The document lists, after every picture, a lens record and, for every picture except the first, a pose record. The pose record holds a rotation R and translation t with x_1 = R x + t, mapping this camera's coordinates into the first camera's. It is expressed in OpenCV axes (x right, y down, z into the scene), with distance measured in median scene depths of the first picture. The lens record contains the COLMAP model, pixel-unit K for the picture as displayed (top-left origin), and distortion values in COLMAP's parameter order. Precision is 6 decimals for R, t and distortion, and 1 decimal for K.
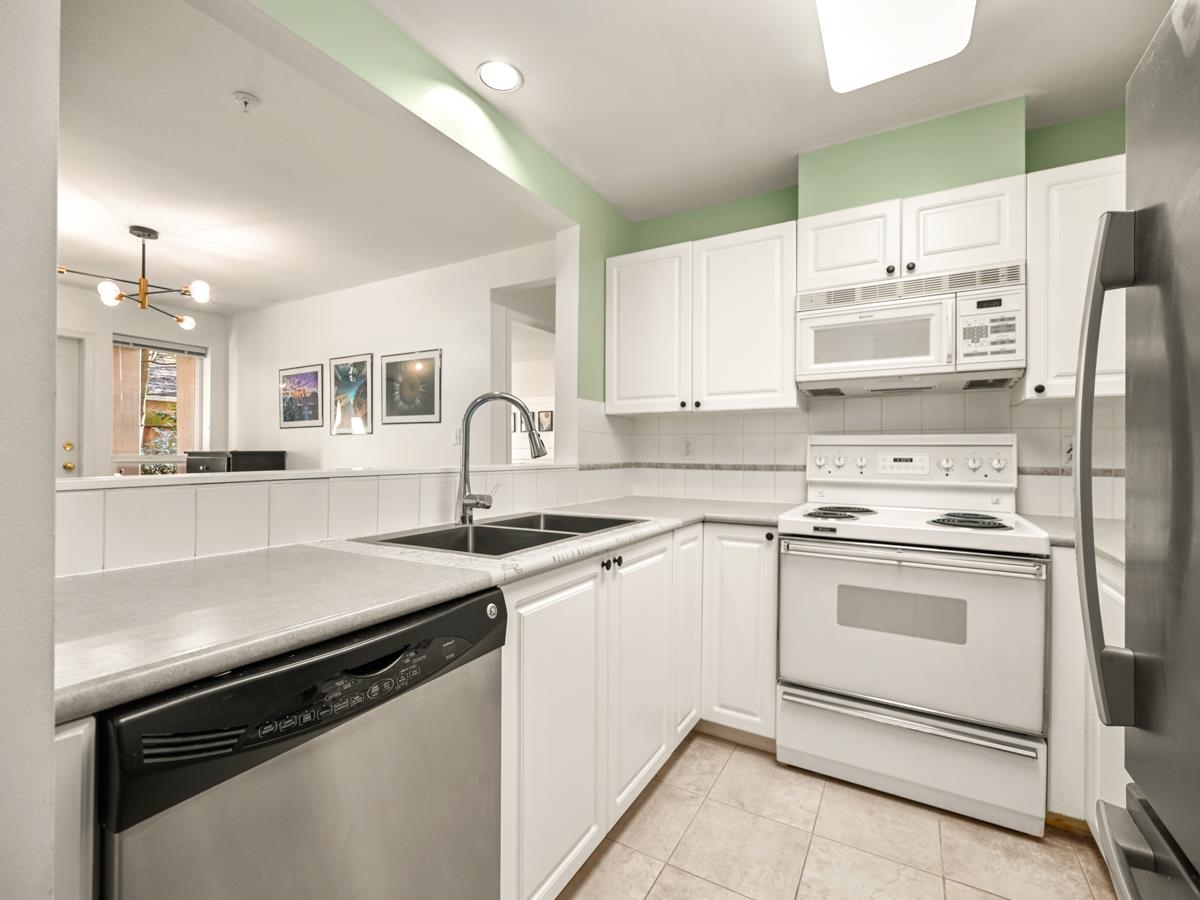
lens RADIAL K [[540.5, 0, 599.7], [0, 540.5, 452.9], [0, 0, 1]] dist [-0.003140, -0.000441]
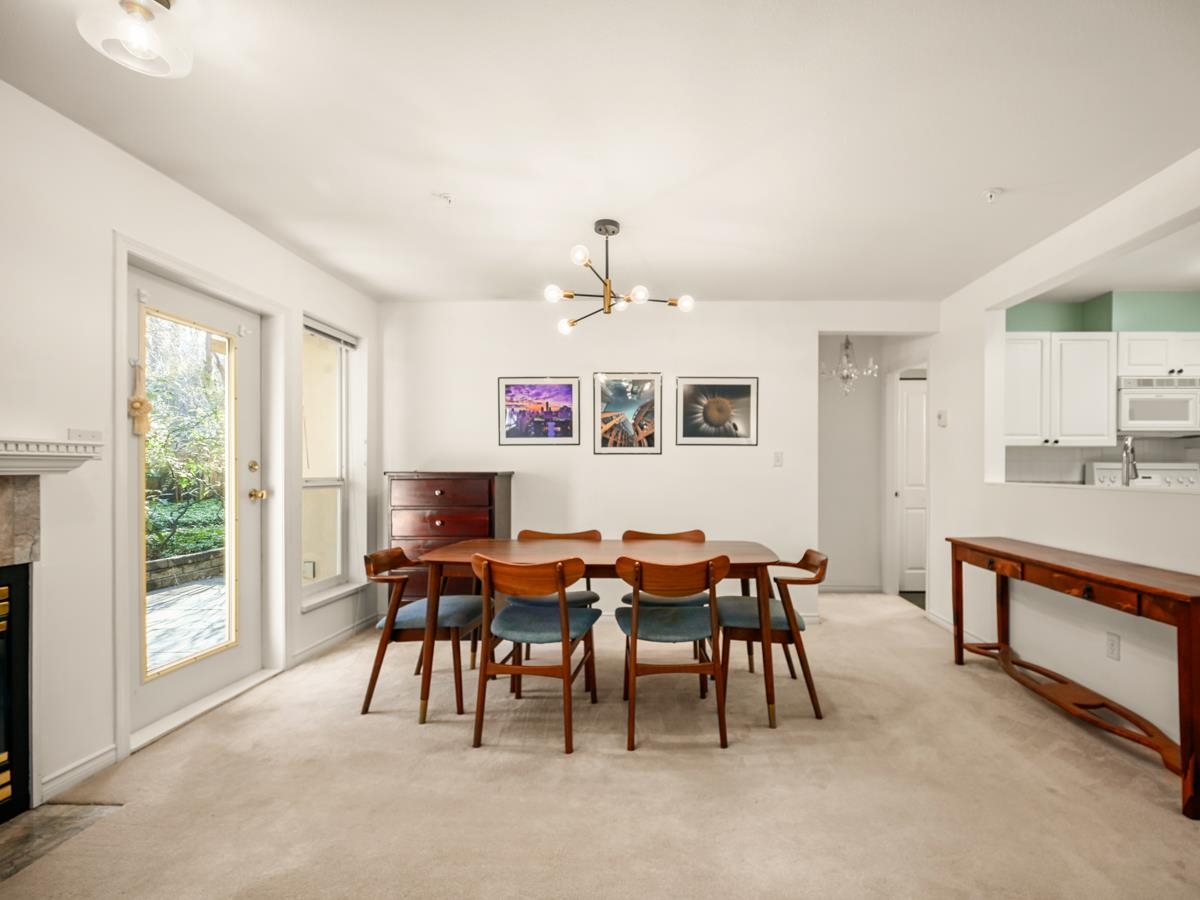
lens RADIAL K [[568.1, 0, 605.0], [0, 568.1, 466.5], [0, 0, 1]] dist [0.001450, -0.000338]
pose [[0.871711, 0.001328, 0.490018, -0.995807], [-0.000090, 0.999997, -0.002550, -0.009512], [-0.490020, 0.002178, 0.871708, 0.137010]]
